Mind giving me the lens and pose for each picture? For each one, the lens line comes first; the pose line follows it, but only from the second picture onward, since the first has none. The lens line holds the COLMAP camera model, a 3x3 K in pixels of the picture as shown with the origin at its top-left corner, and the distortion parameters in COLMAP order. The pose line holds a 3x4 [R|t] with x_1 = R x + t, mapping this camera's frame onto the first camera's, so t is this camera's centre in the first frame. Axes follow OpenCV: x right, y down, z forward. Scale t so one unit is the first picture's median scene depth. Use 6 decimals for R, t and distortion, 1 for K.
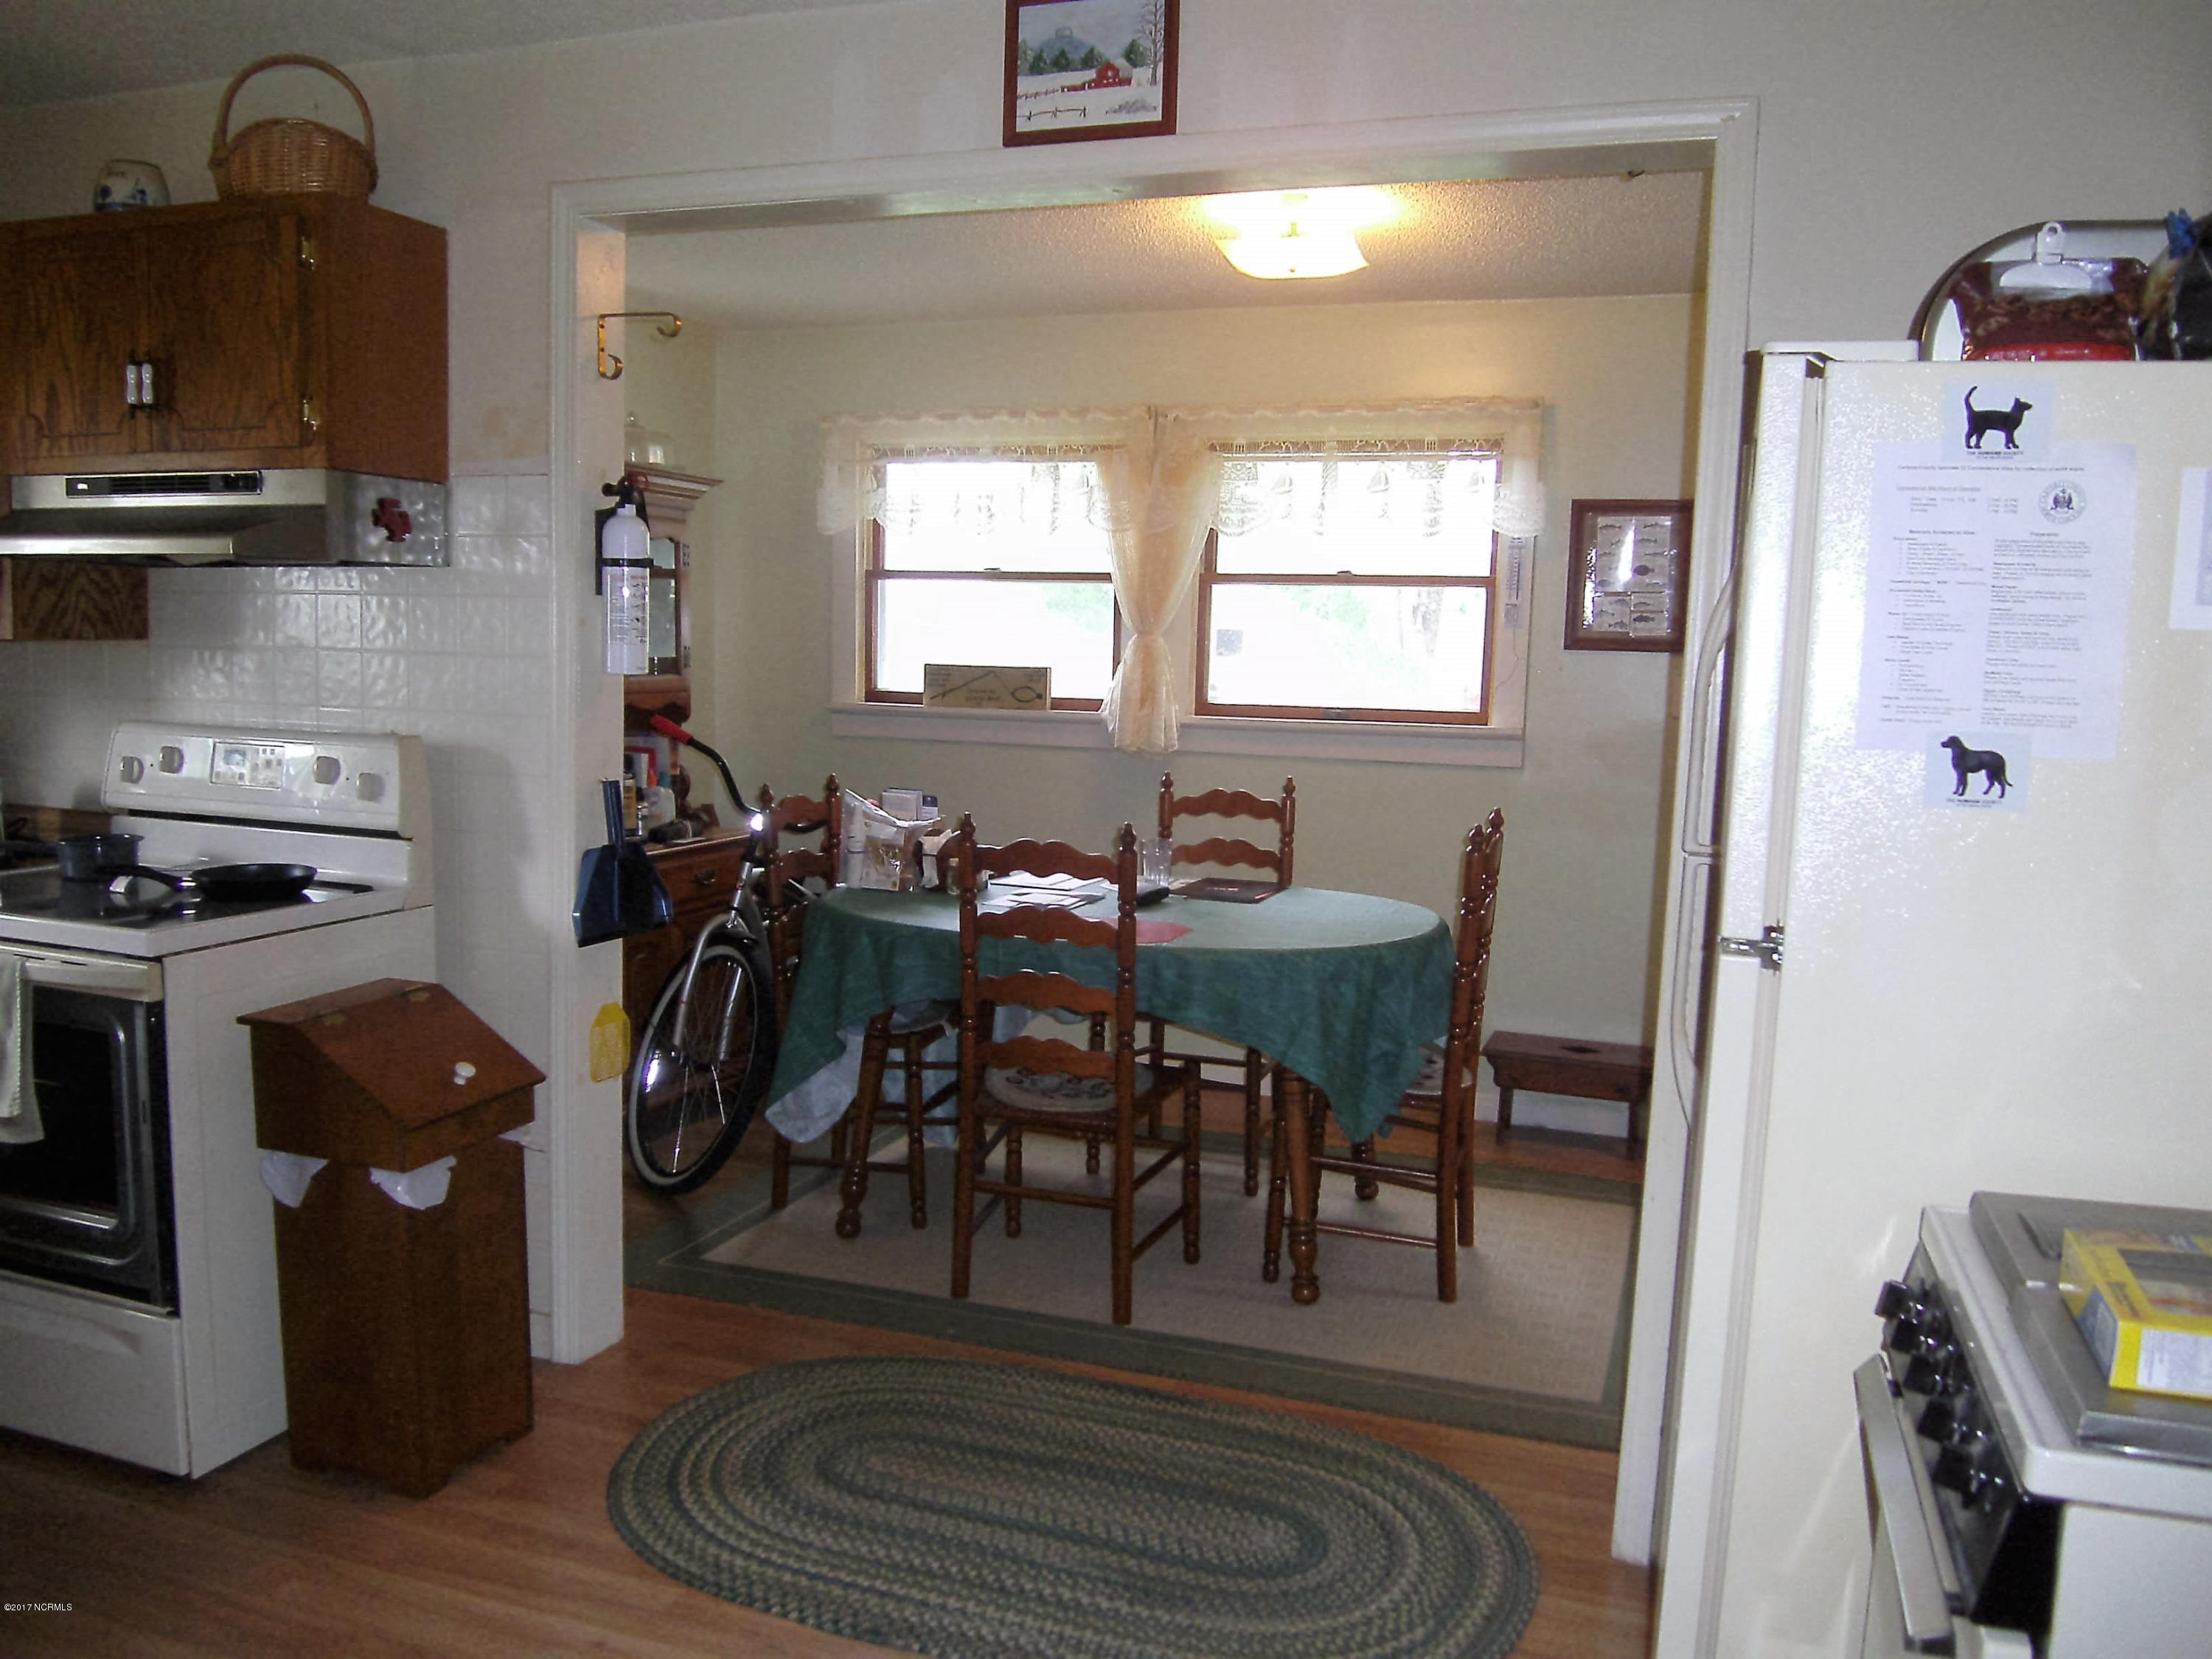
lens RADIAL K [[1761.6, 0, 1102.3], [0, 1761.6, 833.9], [0, 0, 1]] dist [-0.006394, -0.062938]
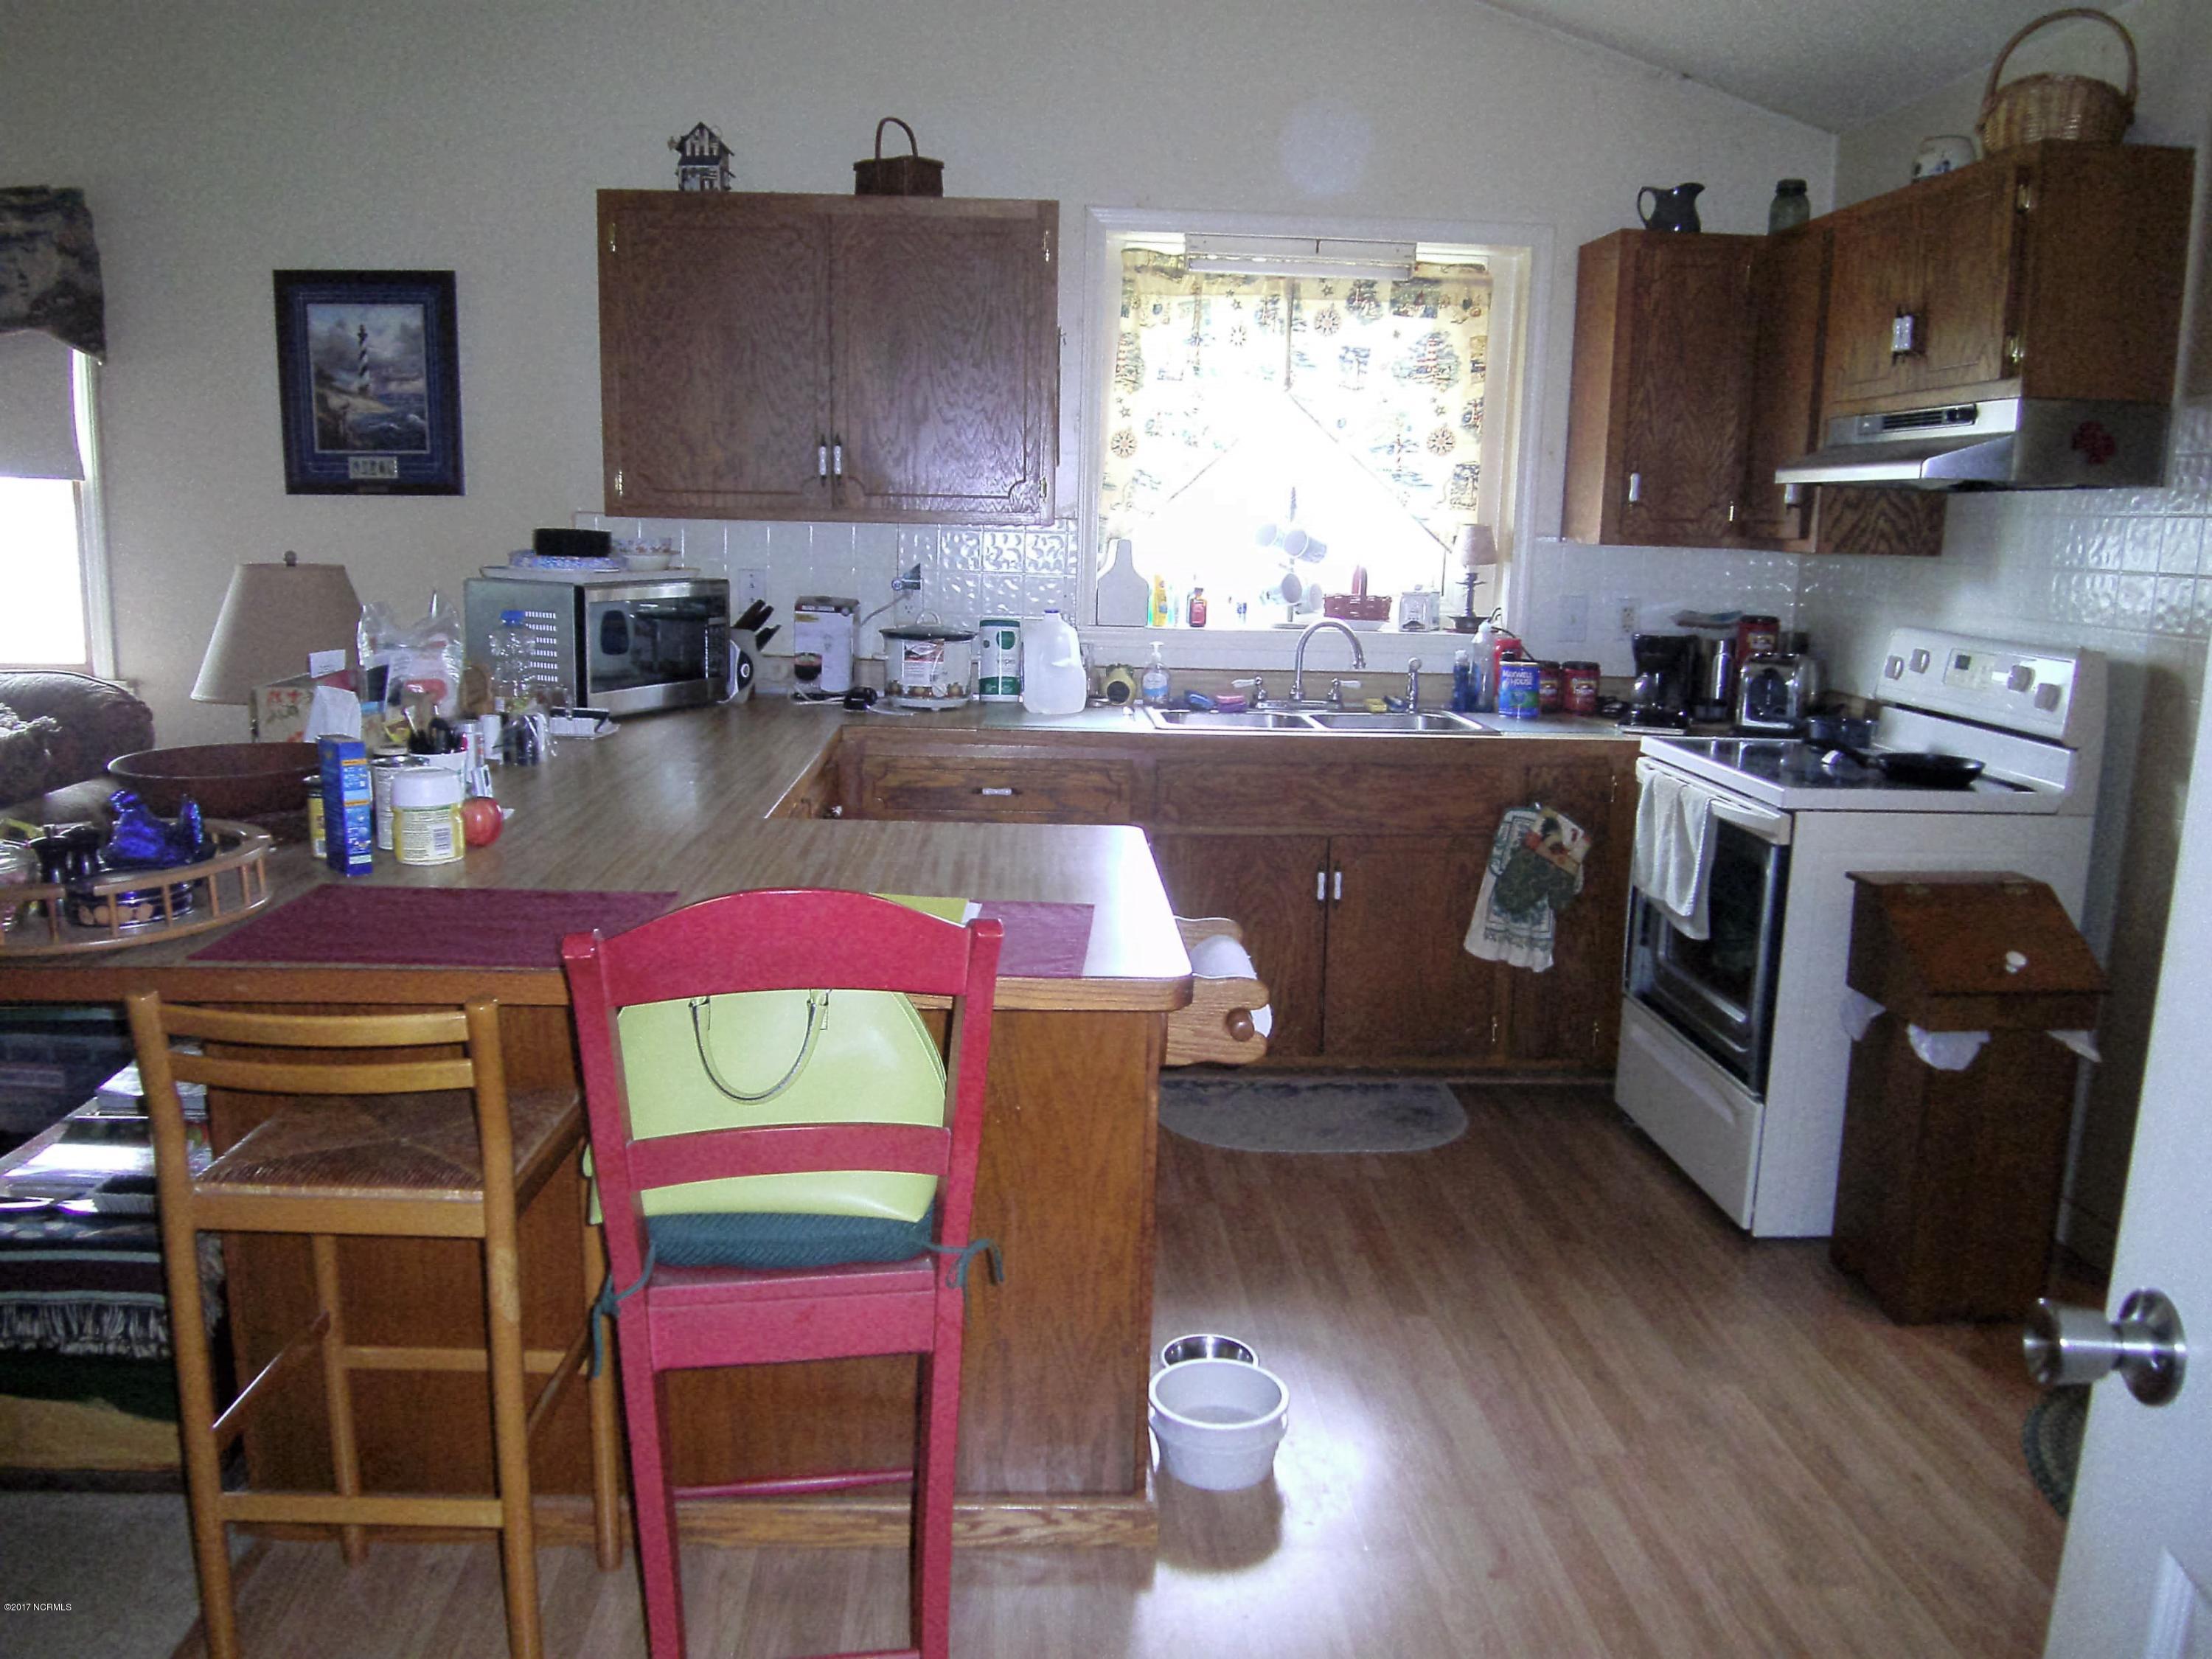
lens RADIAL K [[1761.6, 0, 1102.3], [0, 1761.6, 833.9], [0, 0, 1]] dist [-0.006394, -0.062938]
pose [[0.393491, 0.148466, -0.907261, 0.336137], [-0.116501, 0.986970, 0.110981, 0.005298], [0.911917, 0.062027, 0.405660, 0.051679]]
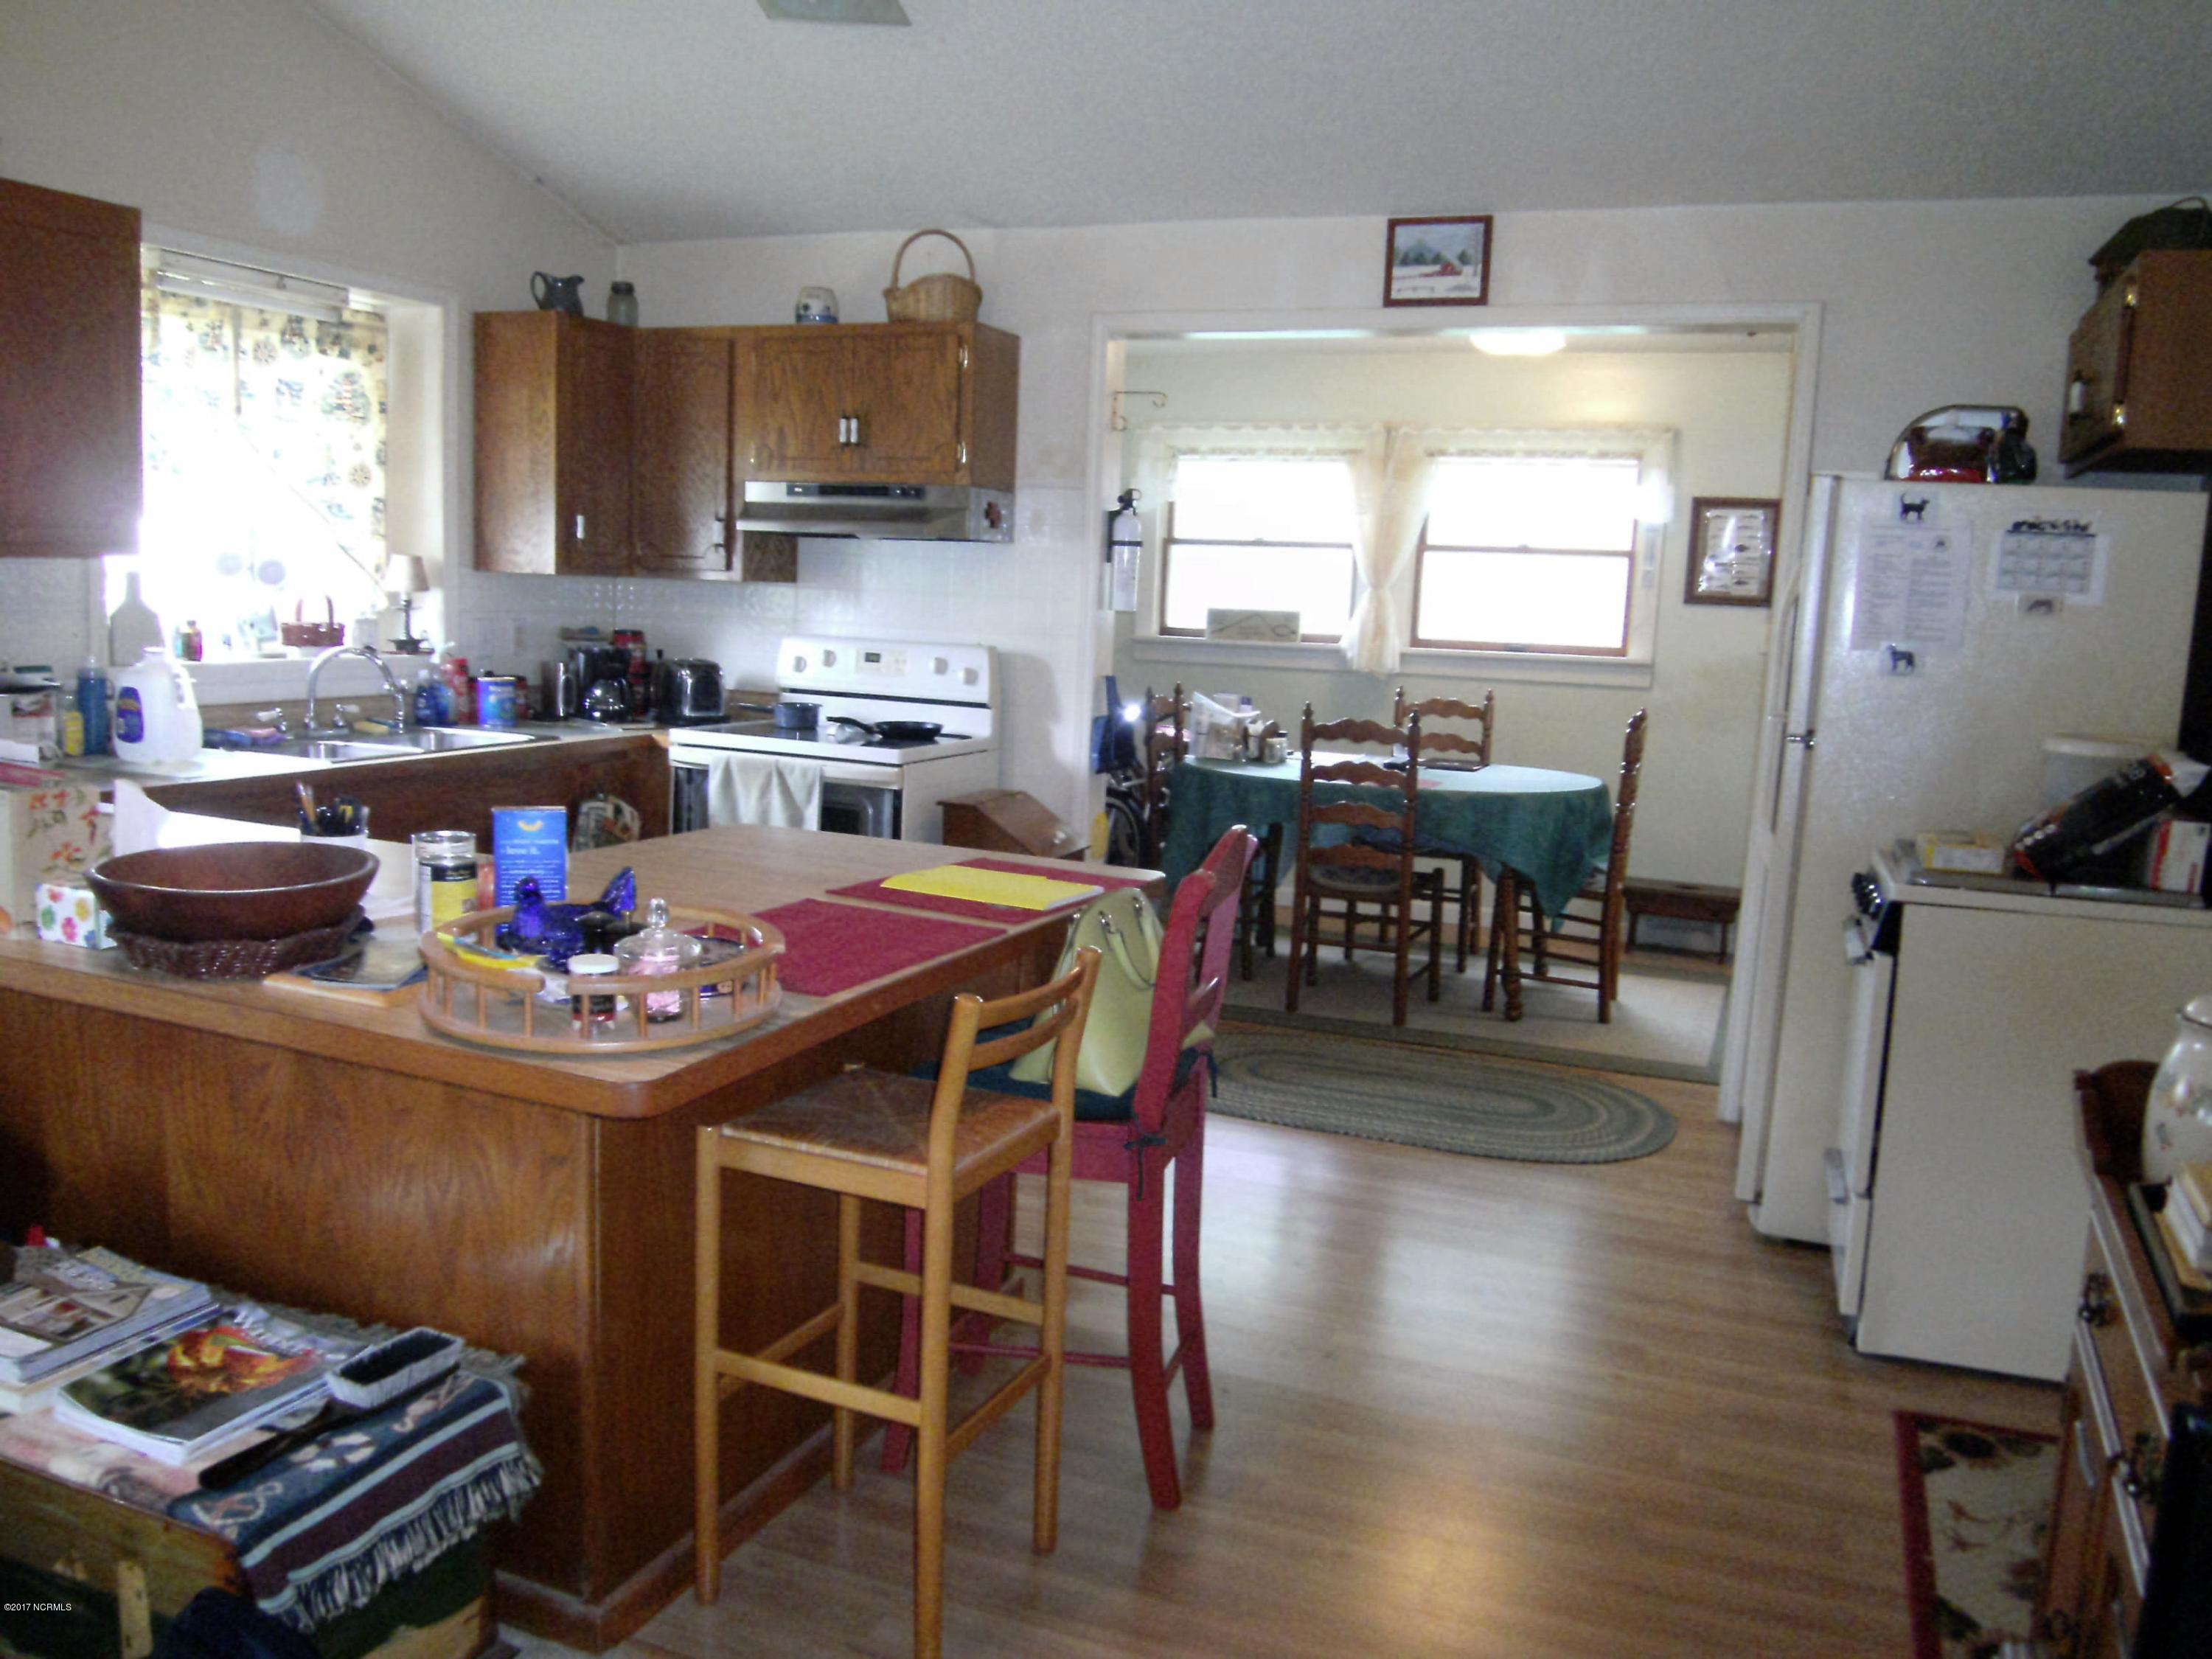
lens RADIAL K [[1761.6, 0, 1102.3], [0, 1761.6, 833.9], [0, 0, 1]] dist [-0.006394, -0.062938]
pose [[0.999058, 0.020671, -0.038154, -0.224556], [-0.019534, 0.999361, 0.029932, 0.070808], [0.038748, -0.029159, 0.998823, -0.663125]]
